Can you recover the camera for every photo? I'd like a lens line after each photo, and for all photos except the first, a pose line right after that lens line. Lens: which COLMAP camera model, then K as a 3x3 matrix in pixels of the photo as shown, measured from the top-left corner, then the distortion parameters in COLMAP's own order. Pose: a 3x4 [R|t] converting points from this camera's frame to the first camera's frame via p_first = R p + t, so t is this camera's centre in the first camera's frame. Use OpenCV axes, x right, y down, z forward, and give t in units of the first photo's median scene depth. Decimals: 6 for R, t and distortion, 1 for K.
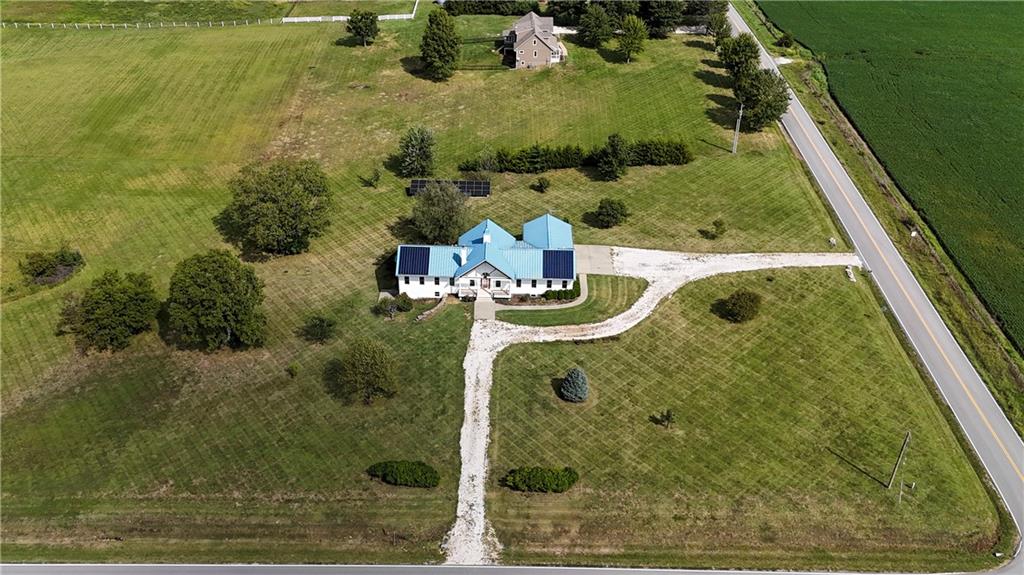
lens RADIAL K [[921.3, 0, 416.9], [0, 921.3, 346.3], [0, 0, 1]] dist [0.088786, -0.107914]
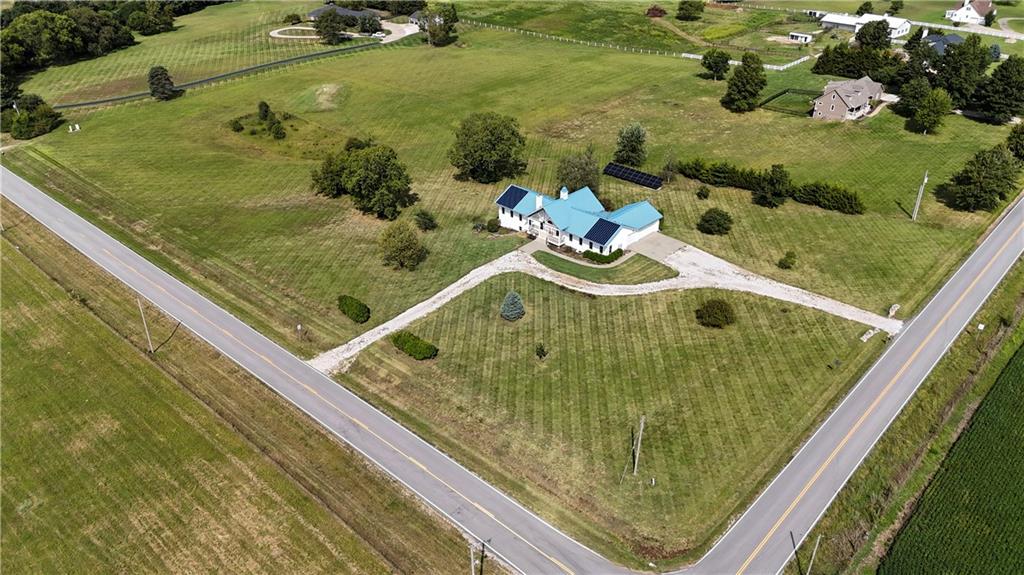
lens RADIAL K [[743.7, 0, 501.1], [0, 743.7, 282.6], [0, 0, 1]] dist [0.071511, -0.048698]
pose [[0.767520, 0.329084, -0.550106, 0.578654], [-0.376090, 0.926120, 0.029293, -0.008181], [0.519104, 0.184407, 0.834581, 0.153188]]
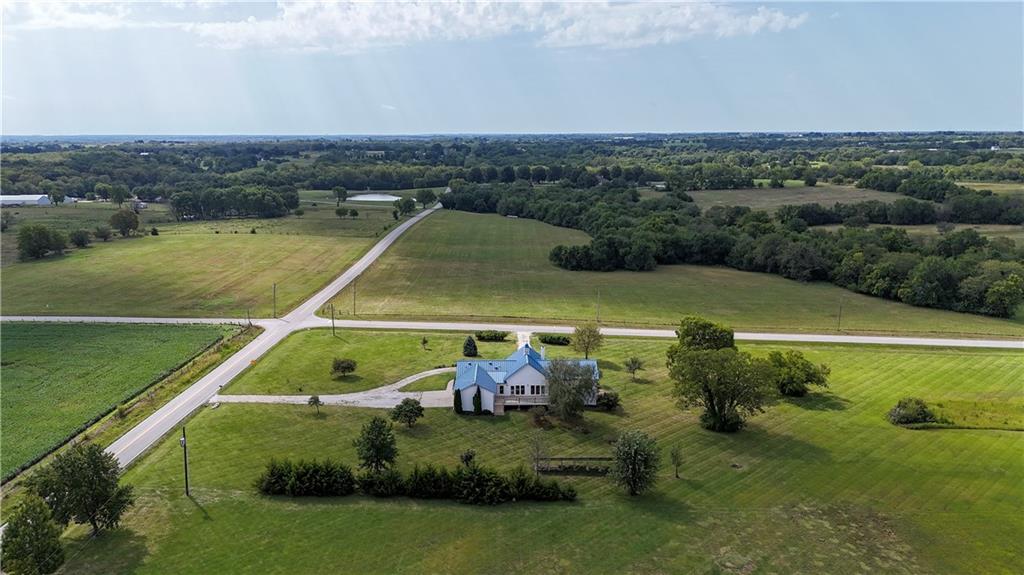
lens RADIAL K [[743.7, 0, 501.1], [0, 743.7, 282.6], [0, 0, 1]] dist [0.071511, -0.048698]
pose [[-0.996840, 0.025339, -0.075286, 0.182832], [-0.037216, 0.688338, 0.724435, -0.904734], [0.070179, 0.724948, -0.685220, 1.595060]]
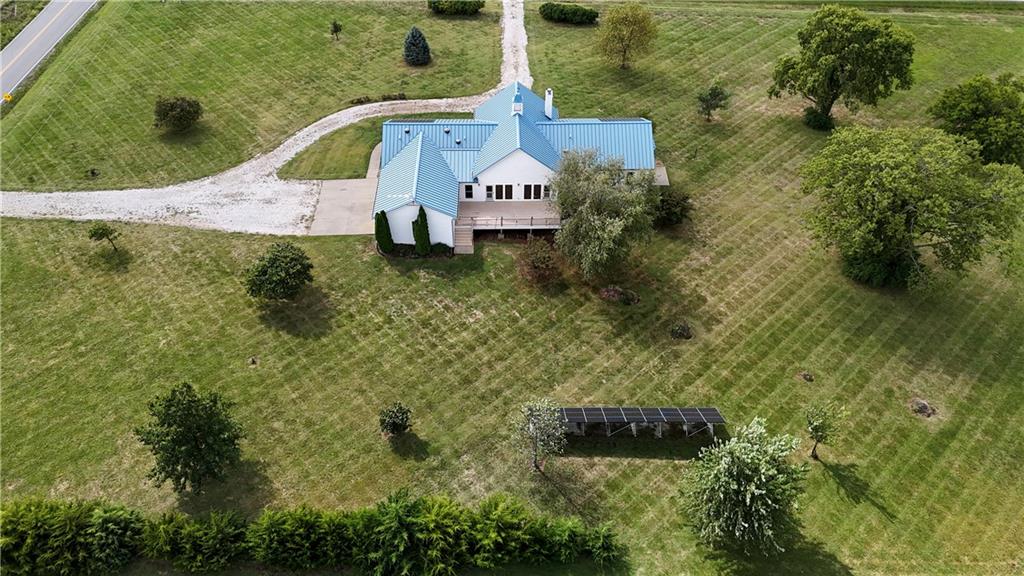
lens RADIAL K [[786.7, 0, 494.0], [0, 786.7, 290.8], [0, 0, 1]] dist [0.072771, -0.067767]
pose [[-0.996249, 0.063791, -0.058462, 0.131713], [-0.044908, 0.196345, 0.979506, -0.624878], [0.073963, 0.978458, -0.192744, 1.206752]]
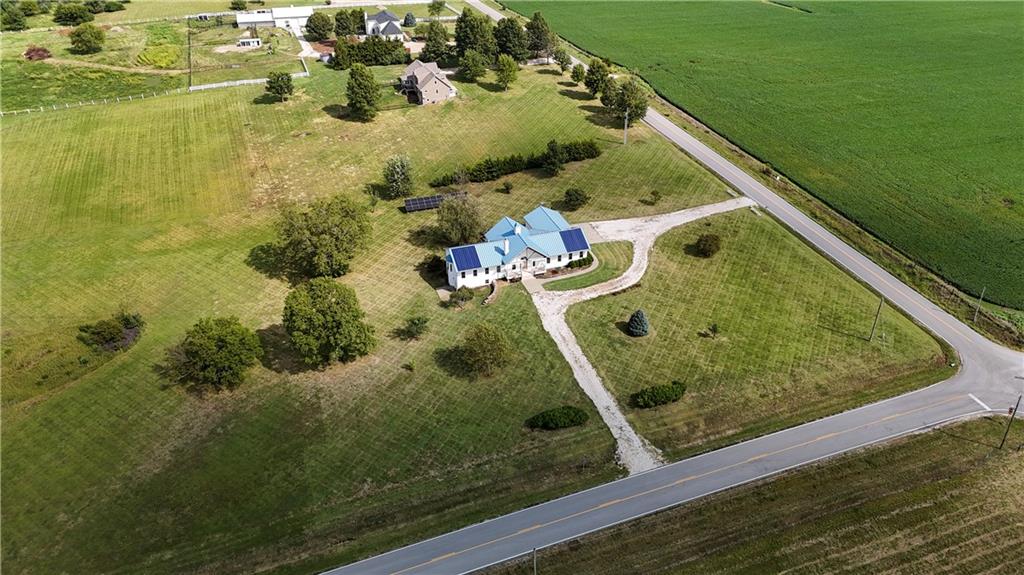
lens RADIAL K [[786.7, 0, 494.0], [0, 786.7, 290.3], [0, 0, 1]] dist [0.072771, -0.067767]
pose [[0.918790, -0.197153, 0.341987, -0.325296], [0.220355, 0.974960, -0.029953, -0.012302], [-0.327518, 0.102879, 0.939227, 0.020672]]
